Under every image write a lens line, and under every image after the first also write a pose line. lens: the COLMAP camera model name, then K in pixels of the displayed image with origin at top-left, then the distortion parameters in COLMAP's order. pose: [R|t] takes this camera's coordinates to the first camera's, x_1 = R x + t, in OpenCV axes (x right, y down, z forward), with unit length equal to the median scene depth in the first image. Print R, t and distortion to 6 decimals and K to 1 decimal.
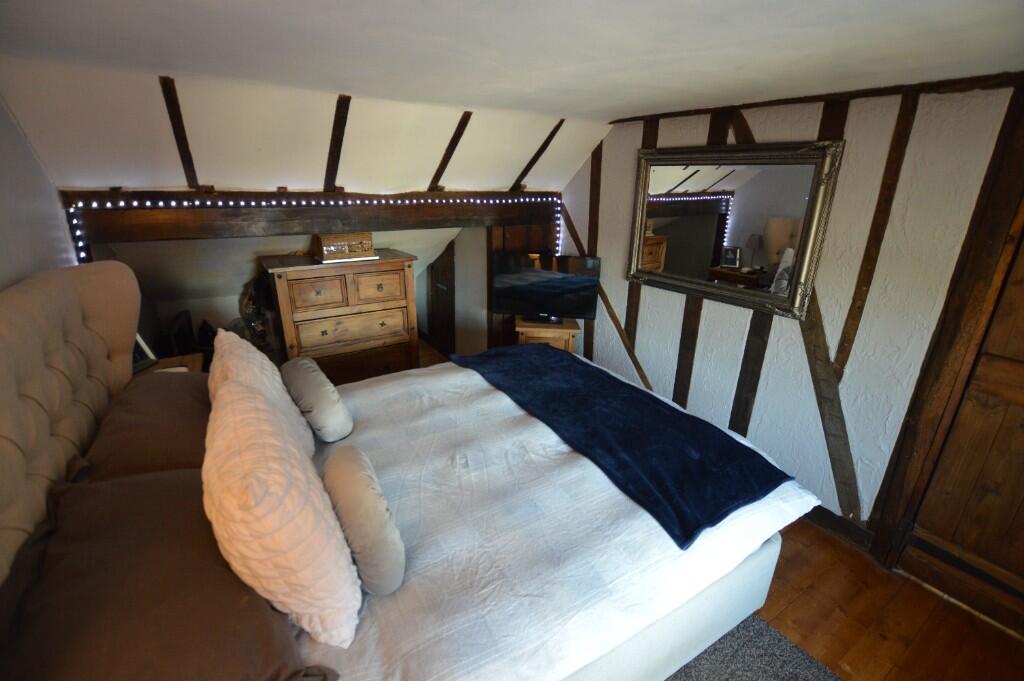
lens RADIAL K [[456.5, 0, 512.0], [0, 456.5, 340.5], [0, 0, 1]] dist [0.001012, -0.000144]
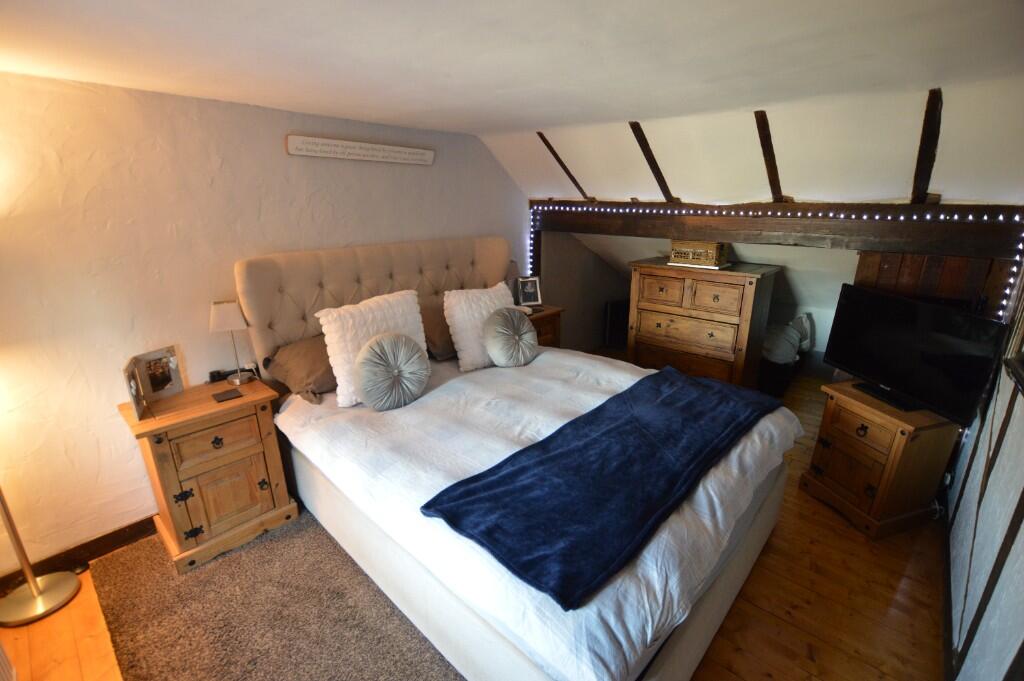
lens RADIAL K [[456.5, 0, 512.0], [0, 456.5, 340.5], [0, 0, 1]] dist [0.001012, -0.000144]
pose [[0.291728, 0.283349, -0.913569, 0.597216], [-0.306078, 0.932548, 0.191497, -0.097437], [0.906207, 0.223758, 0.358777, 0.299990]]
